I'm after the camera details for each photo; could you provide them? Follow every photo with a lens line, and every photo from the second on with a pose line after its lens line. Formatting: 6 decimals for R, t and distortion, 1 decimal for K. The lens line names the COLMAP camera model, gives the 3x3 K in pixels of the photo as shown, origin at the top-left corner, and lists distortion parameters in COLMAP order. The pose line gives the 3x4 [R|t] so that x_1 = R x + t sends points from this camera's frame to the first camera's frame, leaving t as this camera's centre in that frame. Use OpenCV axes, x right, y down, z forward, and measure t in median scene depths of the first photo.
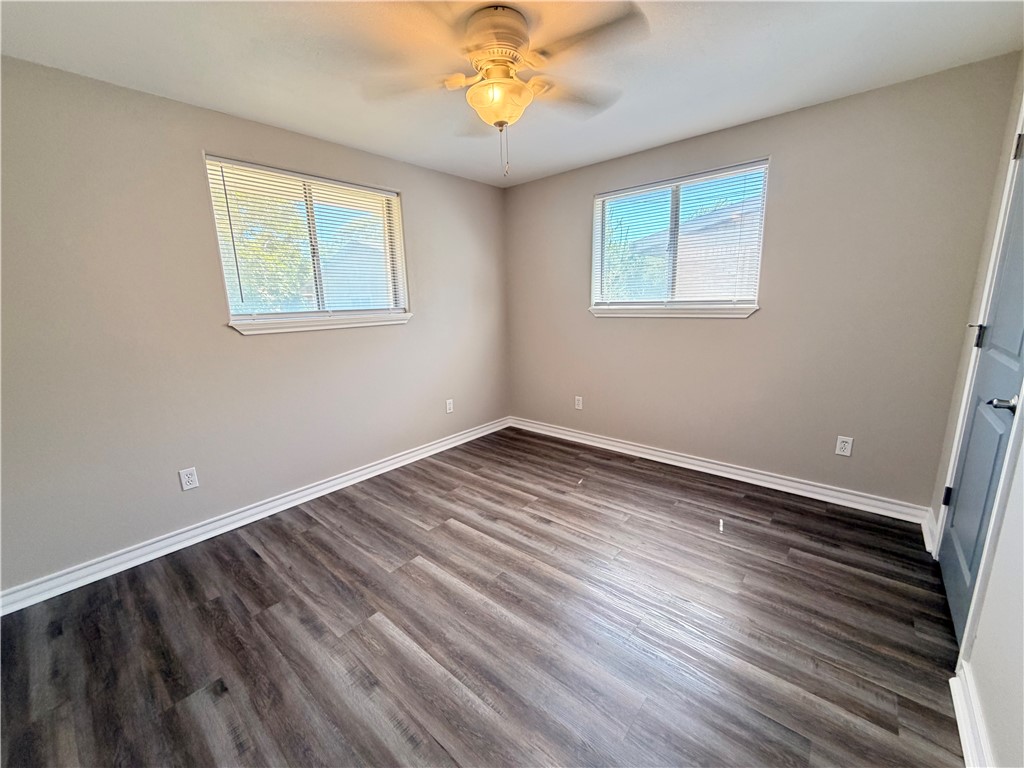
lens RADIAL K [[408.4, 0, 508.4], [0, 408.4, 385.5], [0, 0, 1]] dist [0.000255, 0.000039]
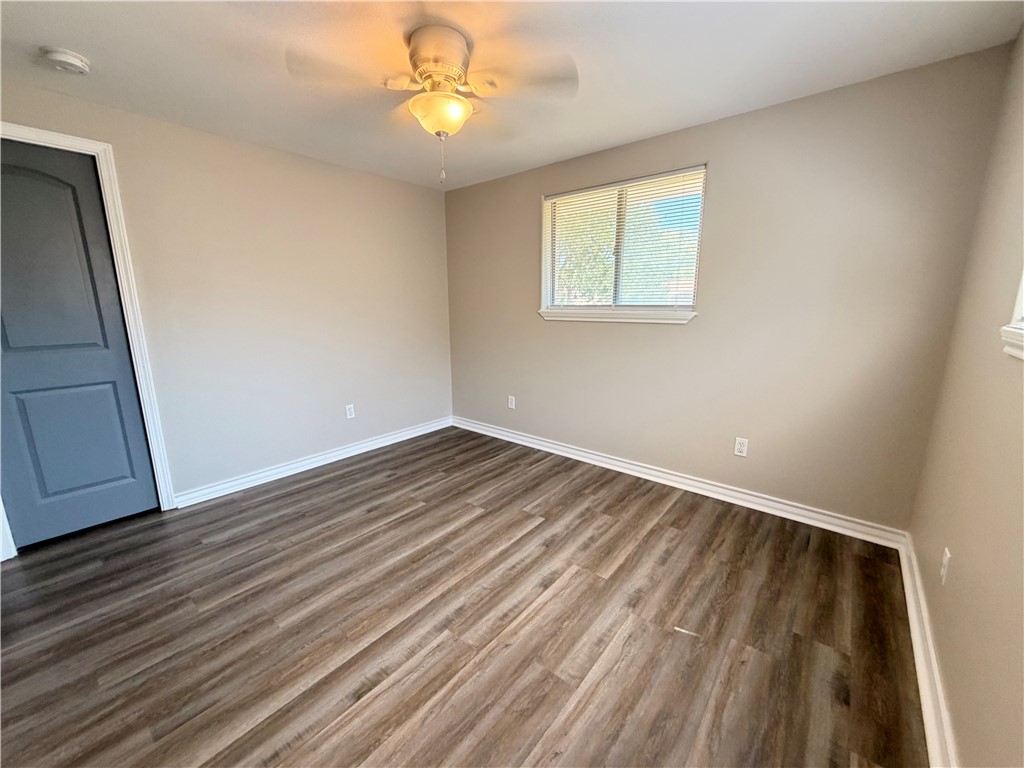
lens RADIAL K [[408.4, 0, 508.4], [0, 408.4, 385.5], [0, 0, 1]] dist [0.000255, 0.000039]
pose [[0.016524, 0.230388, -0.972959, 0.780135], [-0.200790, 0.954033, 0.222497, -0.193631], [0.979495, 0.191684, 0.062024, 0.824515]]
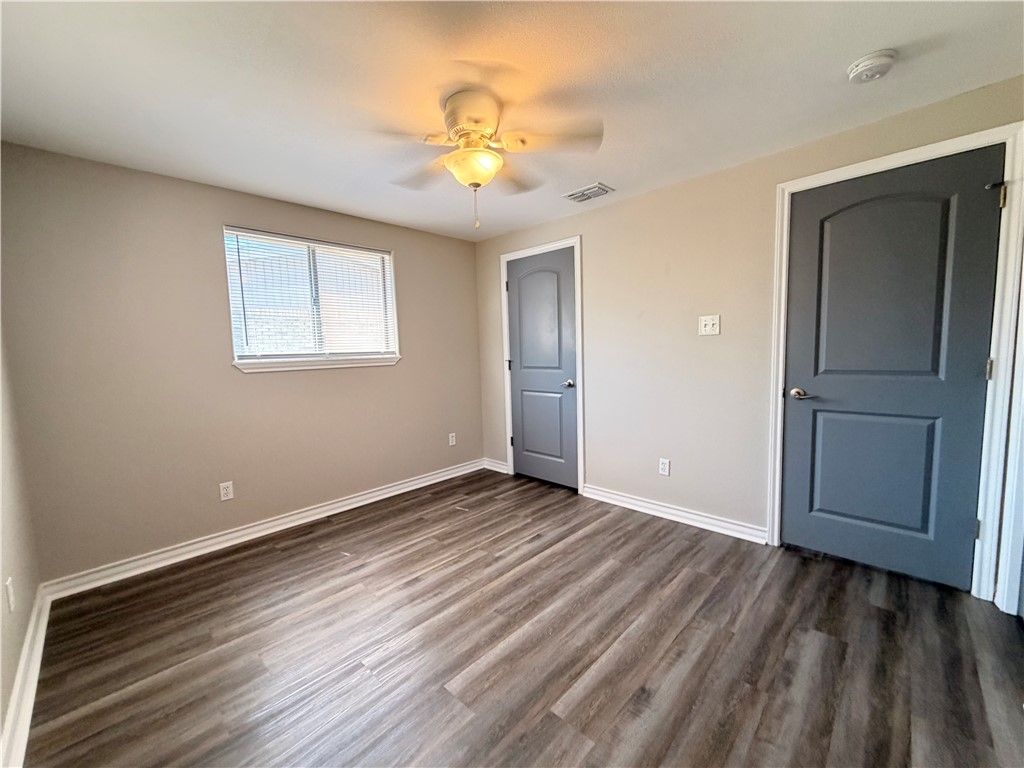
lens RADIAL K [[408.4, 0, 508.4], [0, 408.4, 385.5], [0, 0, 1]] dist [0.000255, 0.000039]
pose [[0.054555, -0.062494, 0.996553, -0.794096], [0.233669, 0.971125, 0.048108, -0.088888], [-0.970785, 0.230239, 0.067583, 0.646792]]
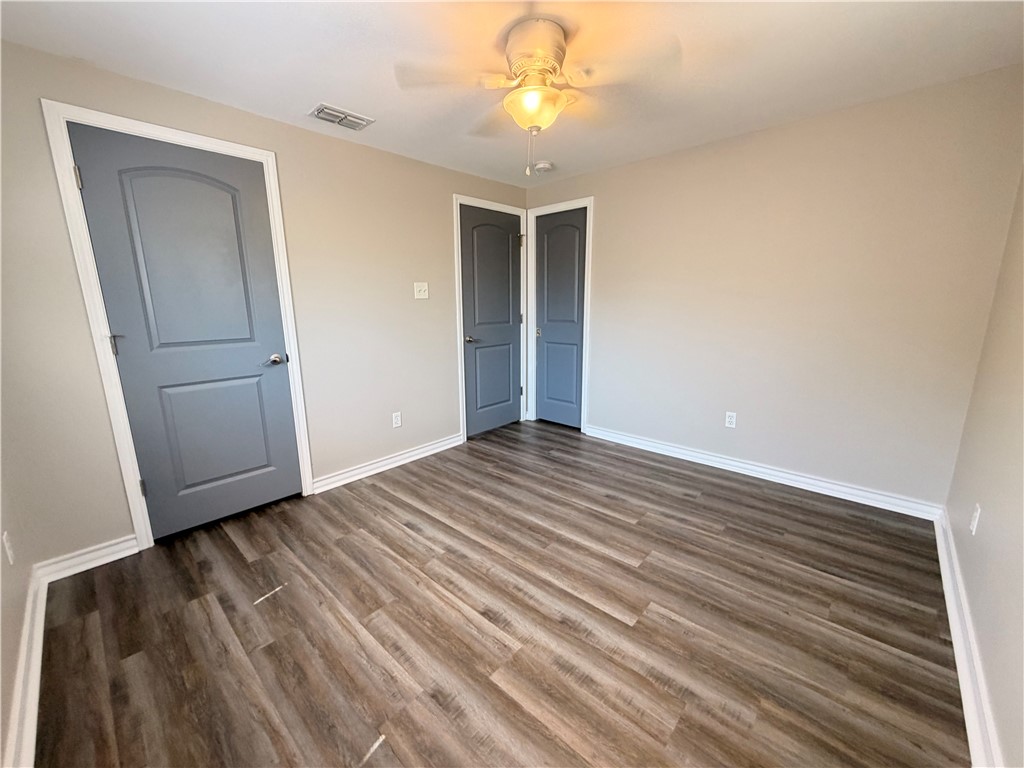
lens RADIAL K [[408.4, 0, 508.4], [0, 408.4, 385.5], [0, 0, 1]] dist [0.000255, 0.000039]
pose [[-0.998542, 0.035176, 0.040934, 0.017825], [0.048671, 0.914664, 0.401274, -0.307538], [-0.023326, 0.402682, -0.915043, 1.508376]]
